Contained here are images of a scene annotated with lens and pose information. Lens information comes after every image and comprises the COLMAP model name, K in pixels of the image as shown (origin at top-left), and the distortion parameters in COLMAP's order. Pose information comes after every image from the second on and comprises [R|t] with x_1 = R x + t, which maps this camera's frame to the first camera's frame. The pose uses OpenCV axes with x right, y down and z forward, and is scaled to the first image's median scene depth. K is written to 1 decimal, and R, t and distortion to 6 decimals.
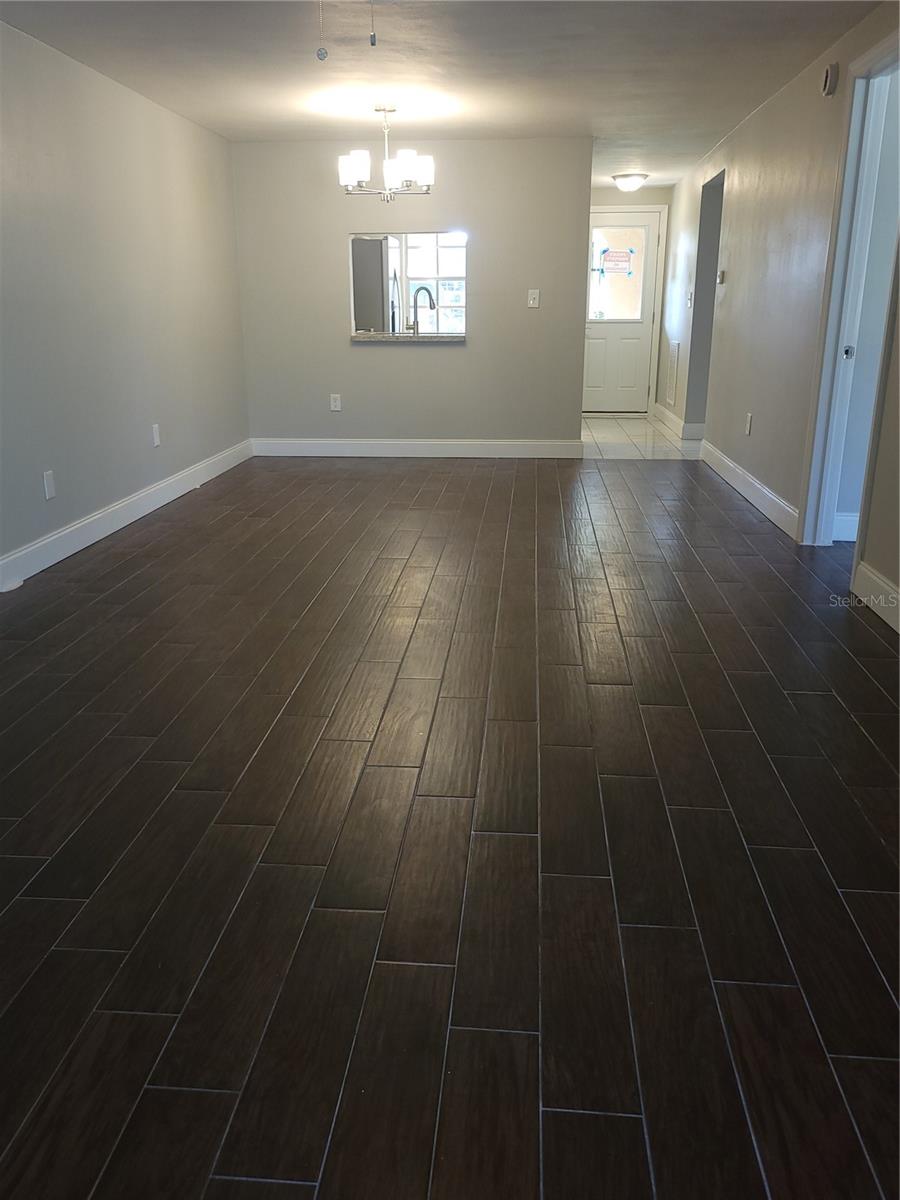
lens RADIAL K [[961.4, 0, 449.0], [0, 961.4, 607.1], [0, 0, 1]] dist [0.046424, -0.028425]
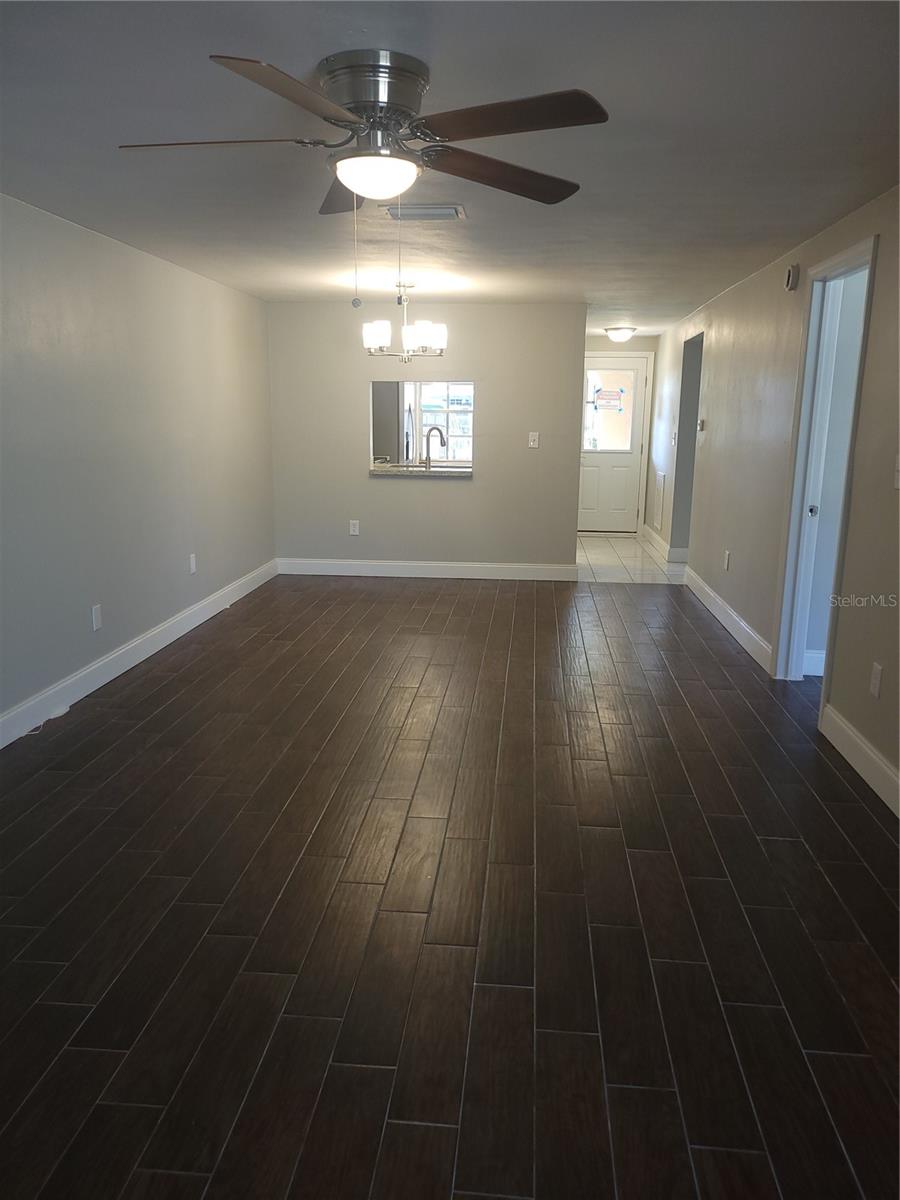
lens RADIAL K [[897.8, 0, 454.7], [0, 897.8, 616.2], [0, 0, 1]] dist [0.047293, -0.023739]
pose [[0.999895, 0.014453, 0.000798, -0.002897], [-0.014343, 0.996696, -0.079942, -0.051977], [-0.001951, 0.079923, 0.996799, -0.035921]]
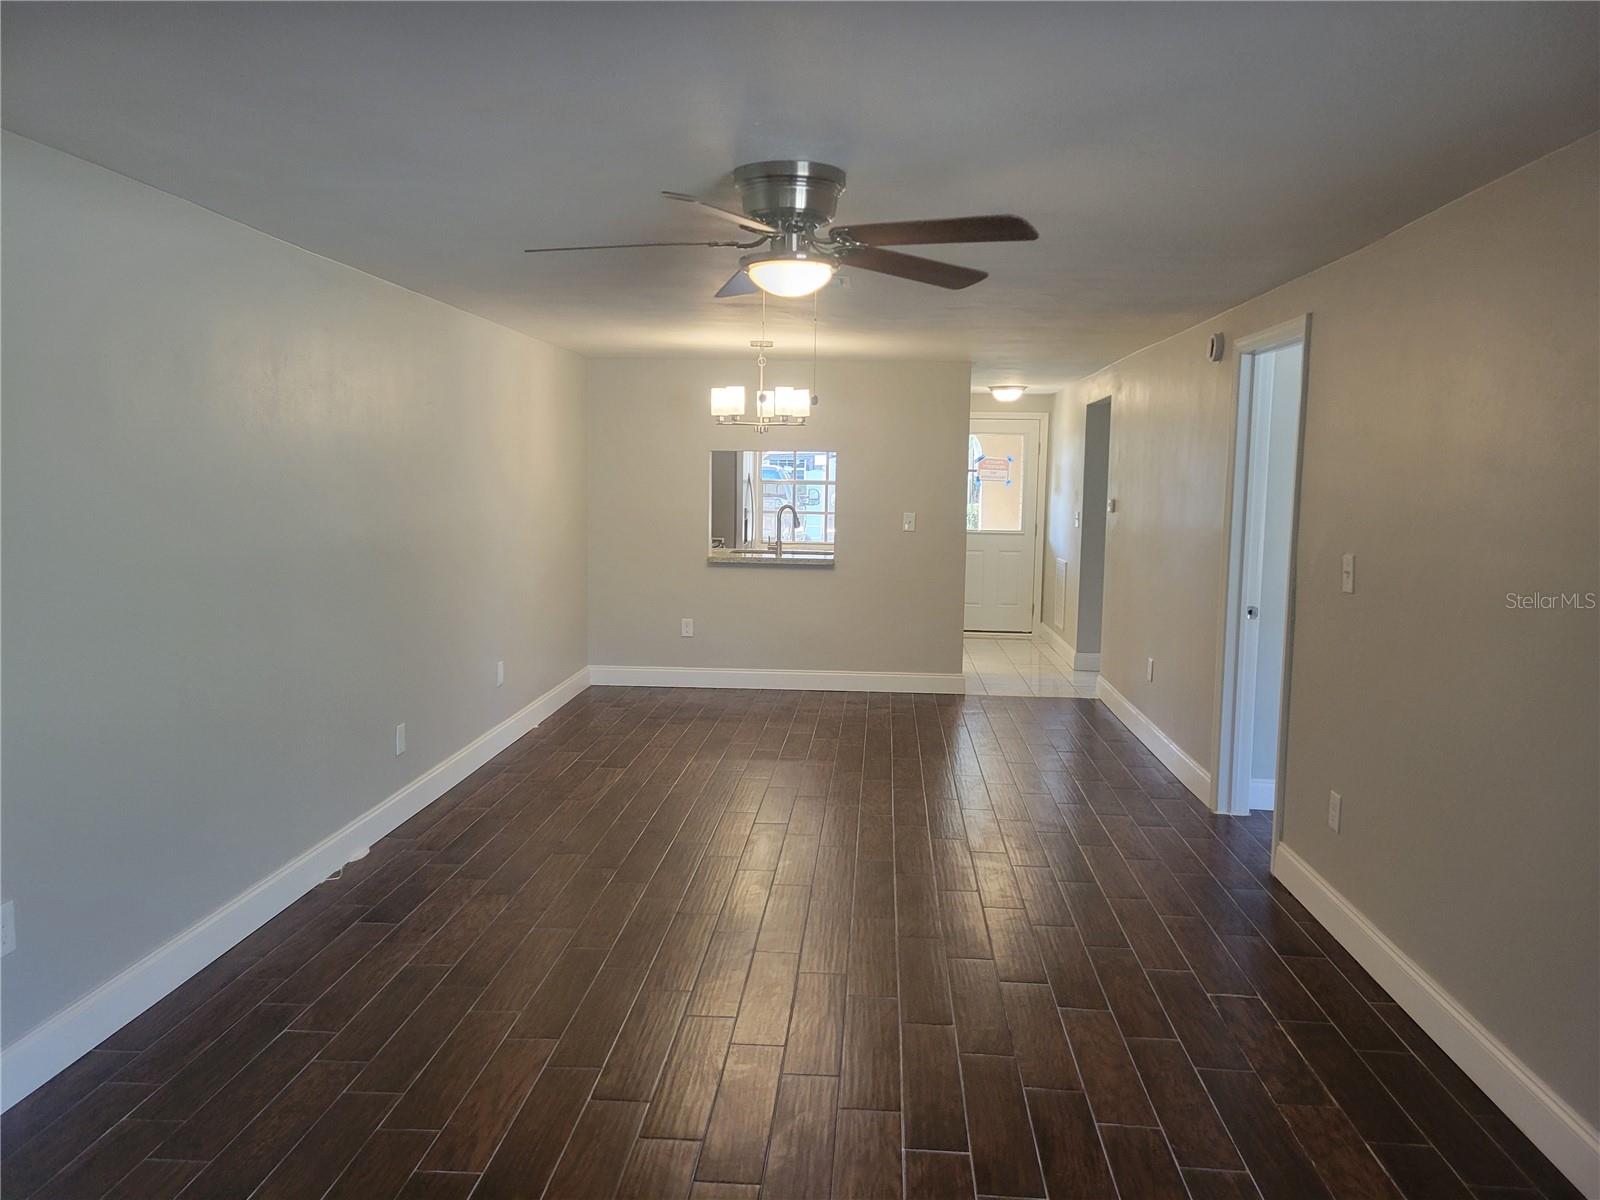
lens RADIAL K [[1197.0, 0, 802.7], [0, 1197.0, 602.7], [0, 0, 1]] dist [0.047293, -0.023739]
pose [[0.999689, 0.016342, 0.018854, -0.055082], [-0.012390, 0.981043, -0.193395, -0.037920], [-0.021657, 0.193102, 0.980940, -0.160288]]
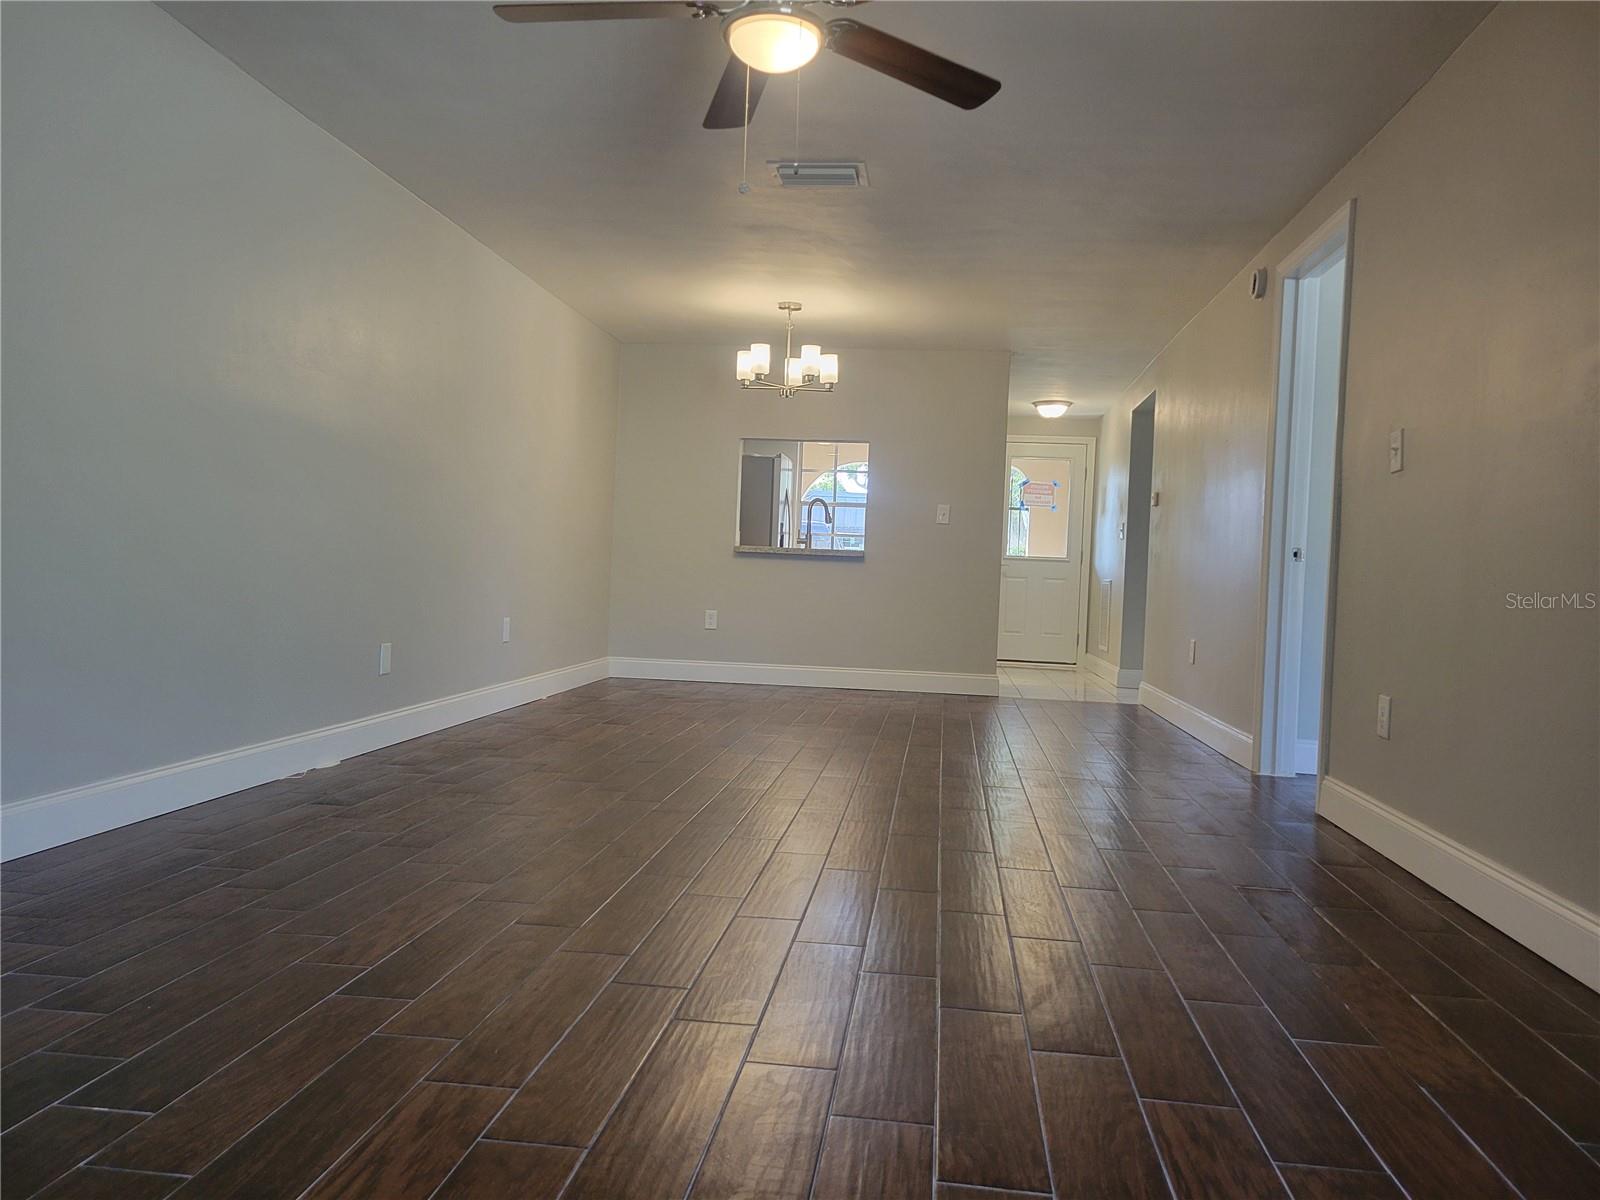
lens RADIAL K [[1197.0, 0, 808.2], [0, 1197.0, 597.6], [0, 0, 1]] dist [0.047293, -0.023739]
pose [[0.998620, 0.044600, -0.027726, -0.003384], [-0.050550, 0.959460, -0.277276, 0.105778], [0.014235, 0.278295, 0.960390, -0.056565]]
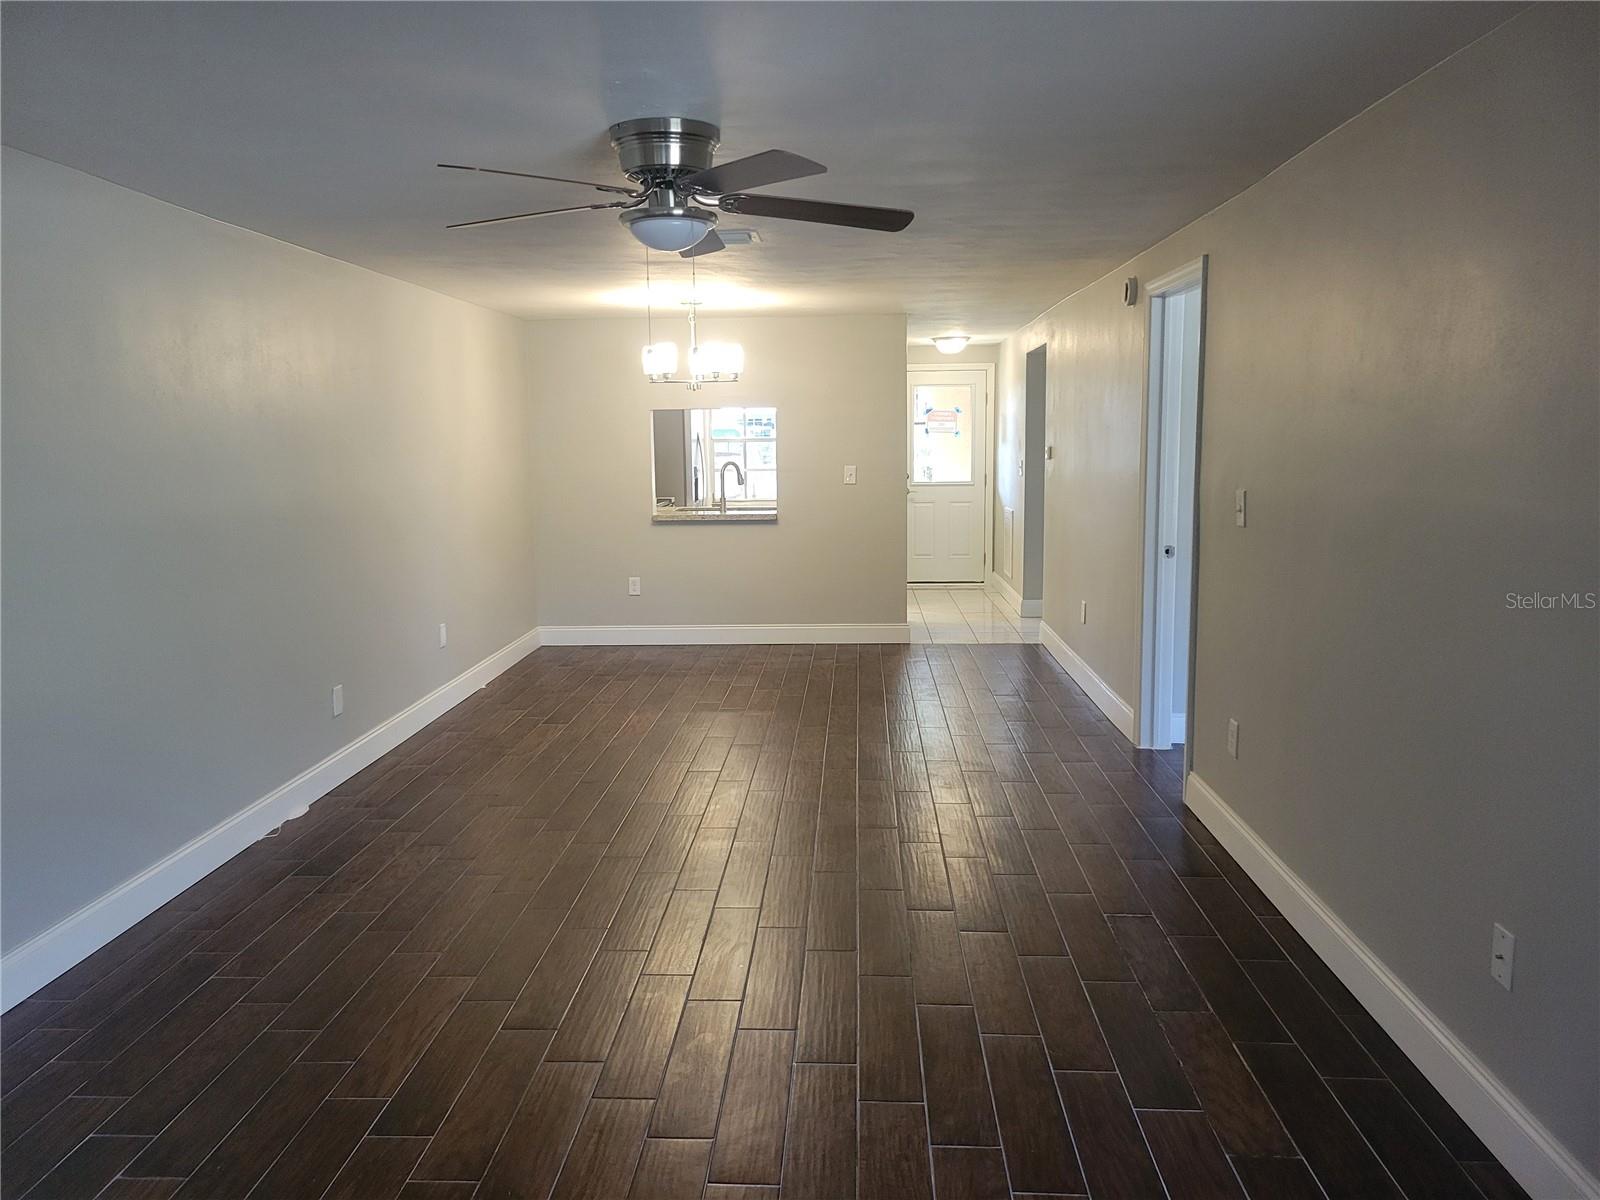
lens RADIAL K [[1197.0, 0, 789.0], [0, 1197.0, 595.9], [0, 0, 1]] dist [0.047293, -0.023739]
pose [[0.999567, -0.014536, 0.025580, -0.003415], [0.018595, 0.985887, -0.166374, -0.024284], [-0.022801, 0.166778, 0.985731, -0.184093]]
